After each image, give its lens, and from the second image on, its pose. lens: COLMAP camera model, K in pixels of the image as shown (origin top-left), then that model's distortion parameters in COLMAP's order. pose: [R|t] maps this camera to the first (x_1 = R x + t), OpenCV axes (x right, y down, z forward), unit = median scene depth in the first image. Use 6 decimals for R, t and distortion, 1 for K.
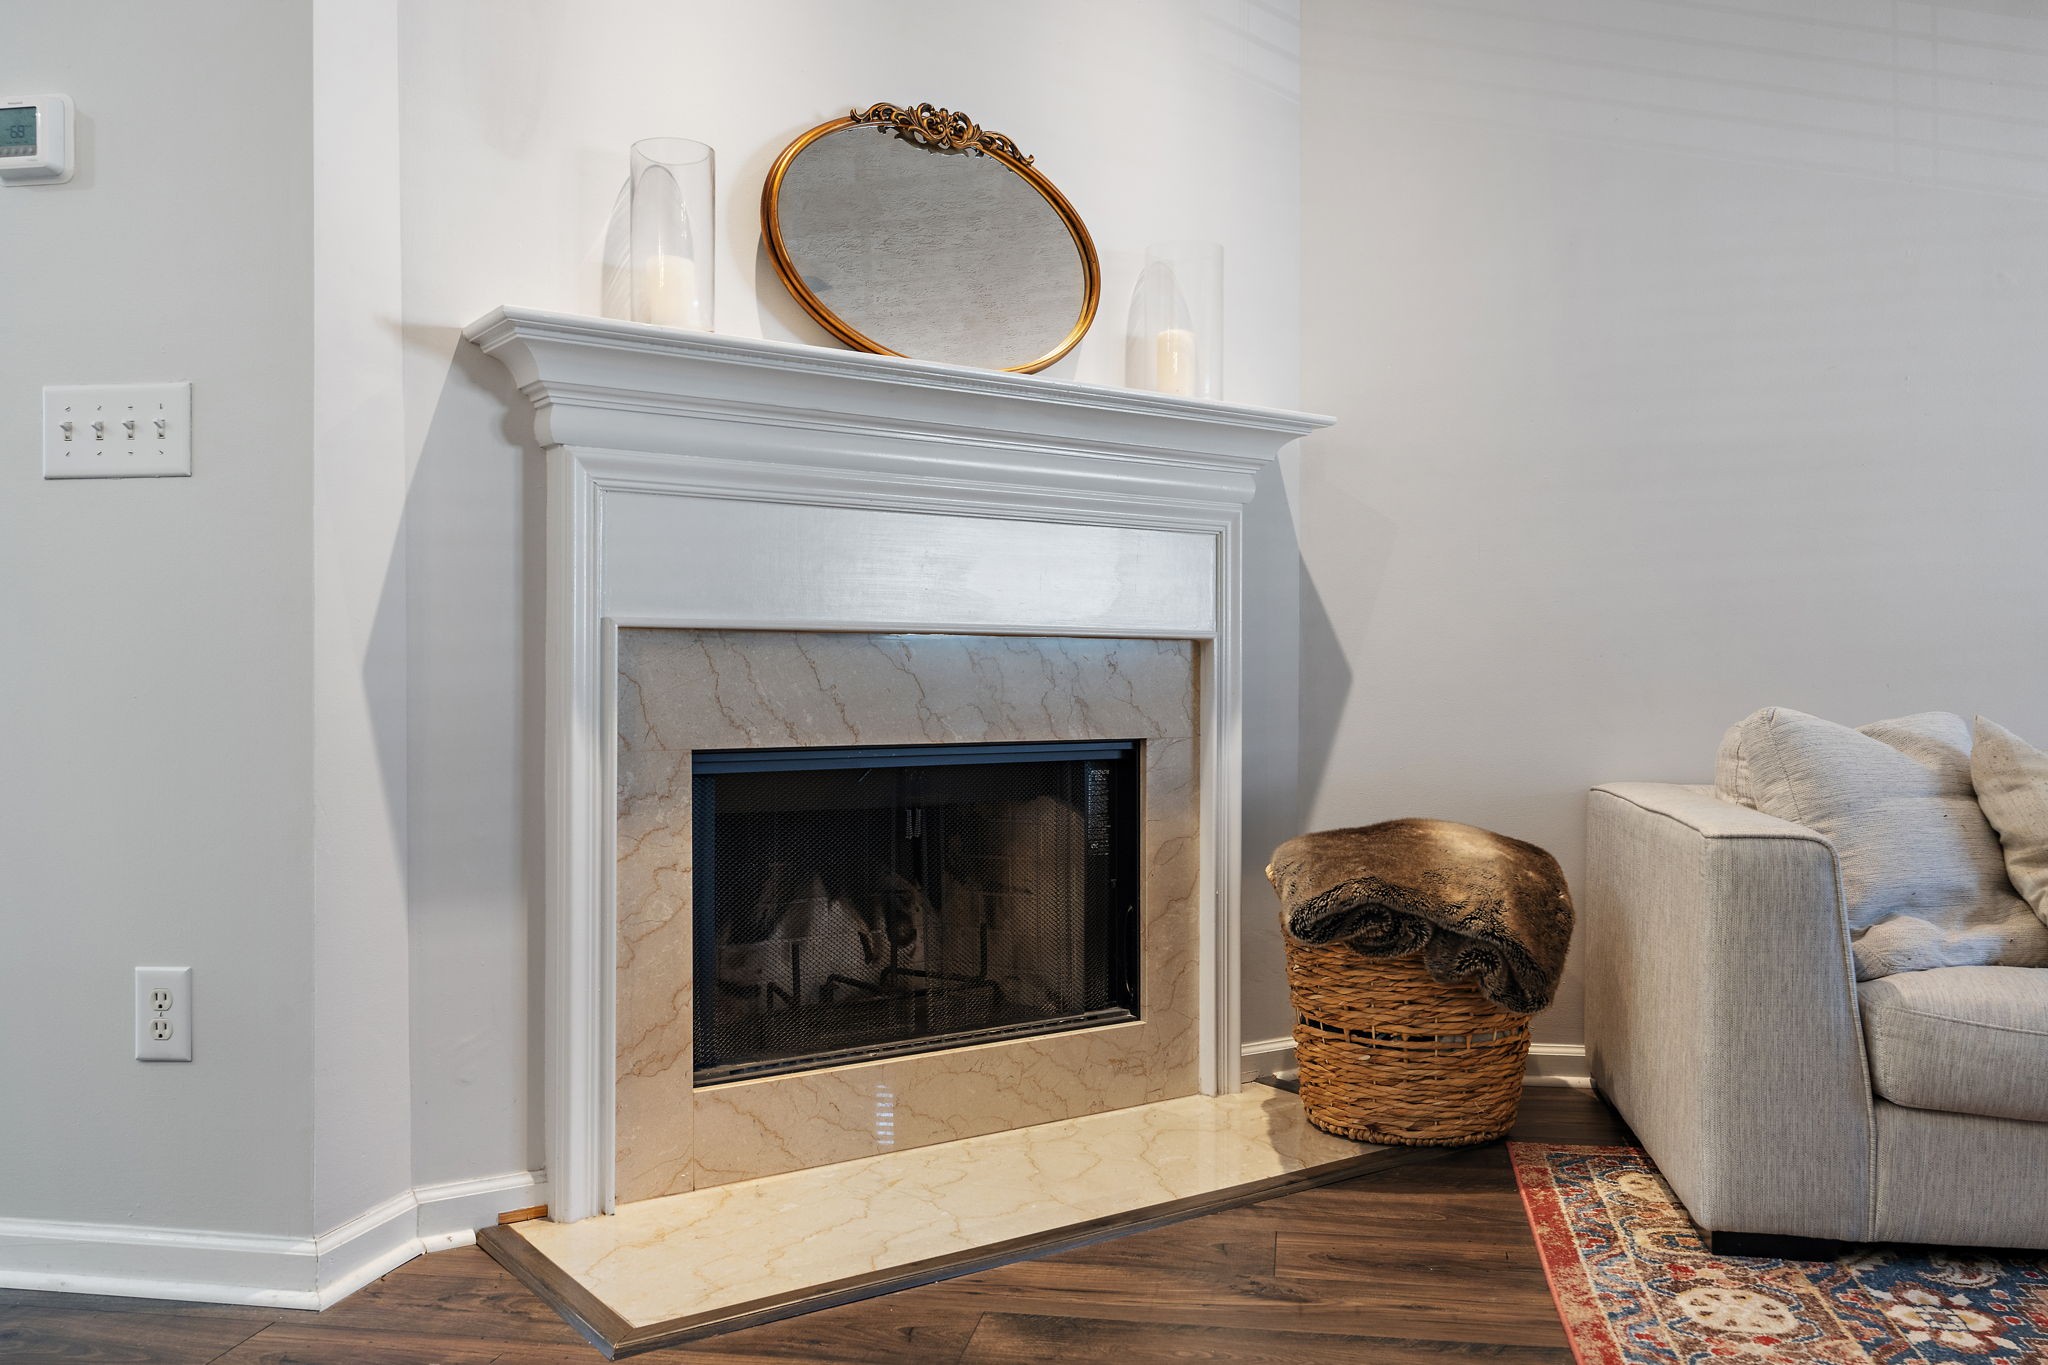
lens RADIAL K [[1656.0, 0, 1024.0], [0, 1656.0, 682.5], [0, 0, 1]] dist [-0.003551, -0.001000]
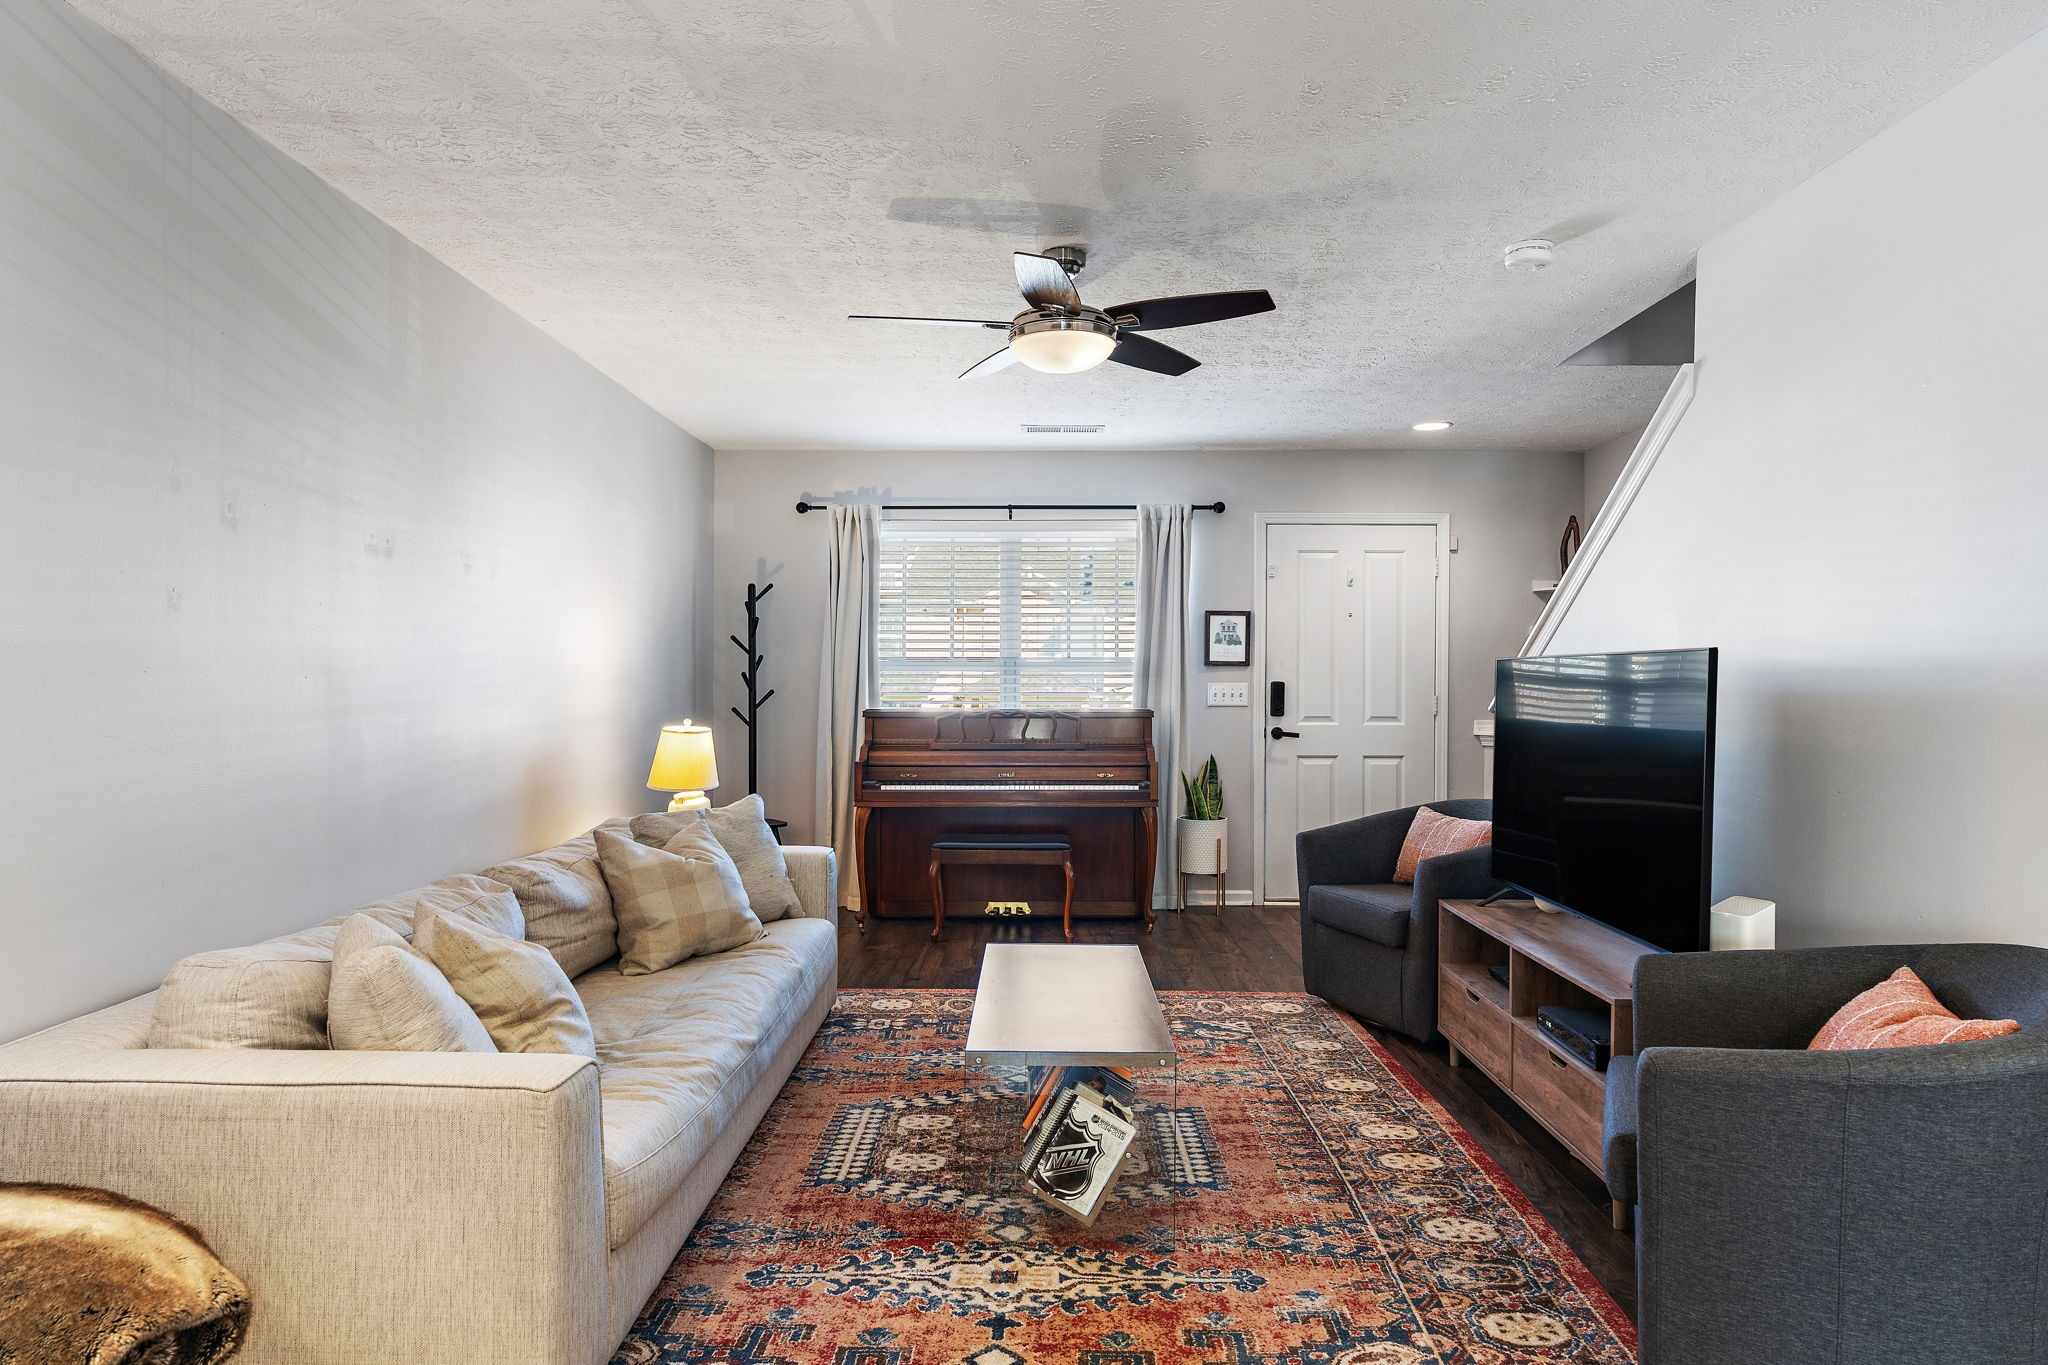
lens RADIAL K [[1189.6, 0, 1029.9], [0, 1189.6, 679.6], [0, 0, 1]] dist [-0.002117, 0.000034]
pose [[-0.154653, -0.006646, 0.987947, -0.375796], [-0.000477, 0.999978, 0.006652, -0.168444], [-0.987969, 0.000558, -0.154653, 0.736800]]
